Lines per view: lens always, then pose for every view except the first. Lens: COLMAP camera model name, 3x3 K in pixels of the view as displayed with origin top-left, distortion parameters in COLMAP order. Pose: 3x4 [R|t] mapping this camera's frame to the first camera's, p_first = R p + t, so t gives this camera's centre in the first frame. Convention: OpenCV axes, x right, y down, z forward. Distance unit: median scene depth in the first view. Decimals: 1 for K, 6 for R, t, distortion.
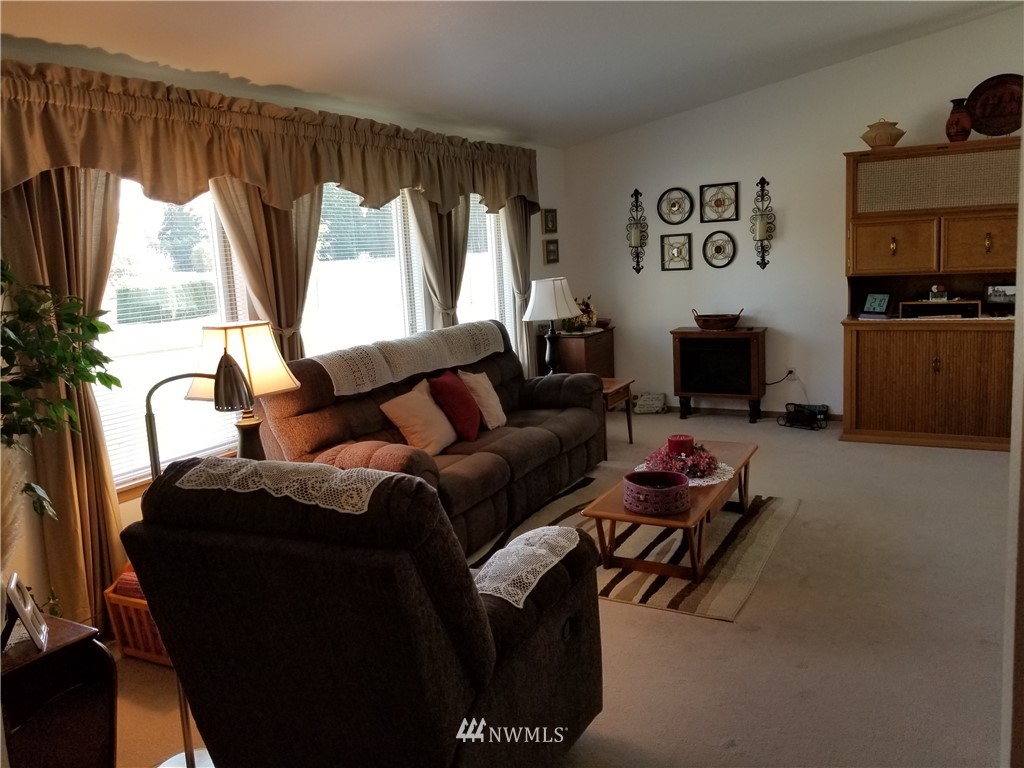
lens RADIAL K [[793.1, 0, 512.0], [0, 793.1, 384.0], [0, 0, 1]] dist [0.113684, -0.190184]
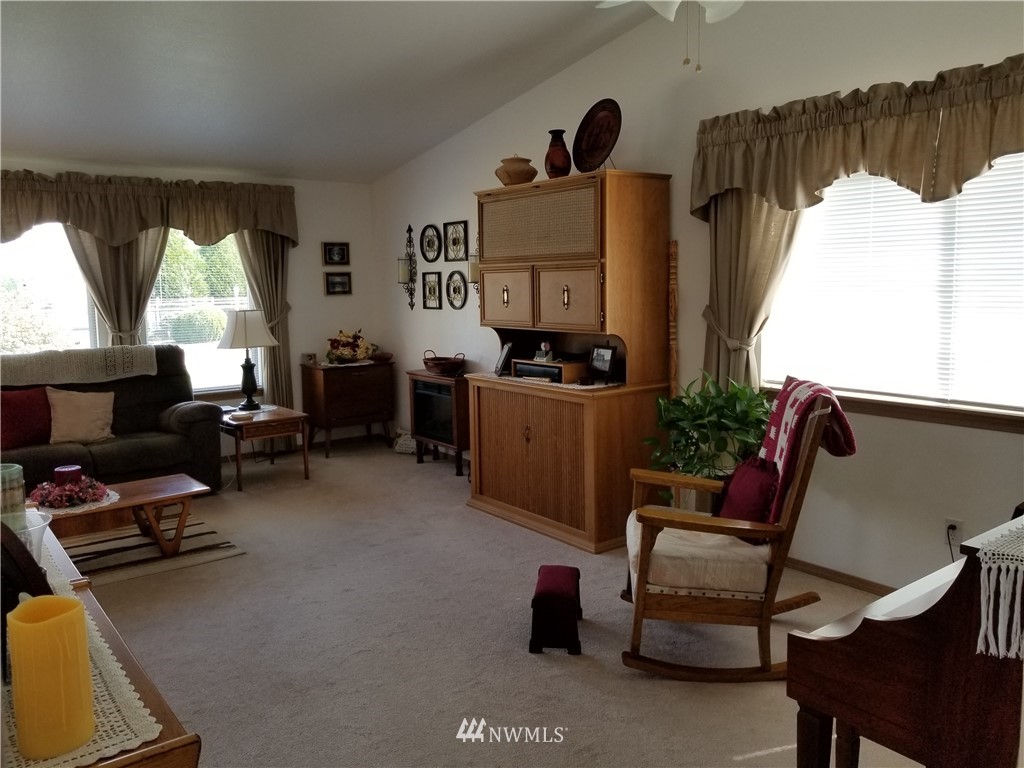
lens RADIAL K [[793.1, 0, 512.0], [0, 793.1, 384.0], [0, 0, 1]] dist [0.113684, -0.190184]
pose [[0.910173, 0.091075, -0.404092, 0.709600], [-0.101501, 0.994826, -0.004404, -0.059109], [0.401600, 0.045024, 0.914708, 0.165036]]
